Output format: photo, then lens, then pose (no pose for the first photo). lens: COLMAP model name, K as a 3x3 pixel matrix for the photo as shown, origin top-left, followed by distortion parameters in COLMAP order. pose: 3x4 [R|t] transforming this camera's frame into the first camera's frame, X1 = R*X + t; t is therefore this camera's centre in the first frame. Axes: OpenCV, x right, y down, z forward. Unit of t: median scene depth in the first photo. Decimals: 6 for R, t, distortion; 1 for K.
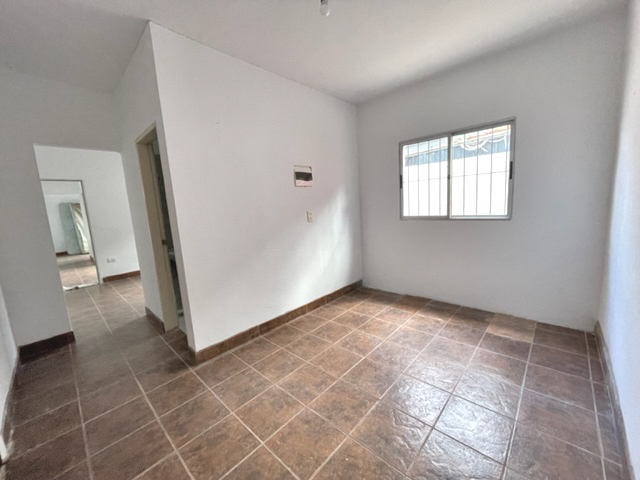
lens RADIAL K [[257.0, 0, 320.0], [0, 257.0, 240.0], [0, 0, 1]] dist [-0.005997, -0.000234]
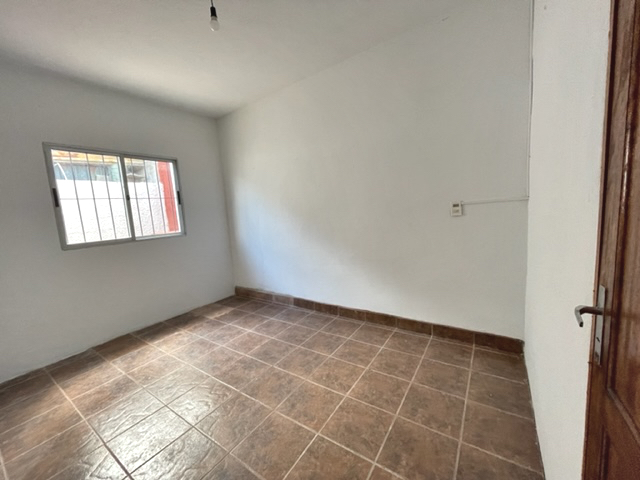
lens RADIAL K [[257.0, 0, 320.0], [0, 257.0, 240.0], [0, 0, 1]] dist [-0.005997, -0.000234]
pose [[-0.152956, -0.048280, 0.987053, -0.617790], [0.211494, 0.974065, 0.080419, -0.015434], [-0.965336, 0.221057, -0.138779, 0.501841]]
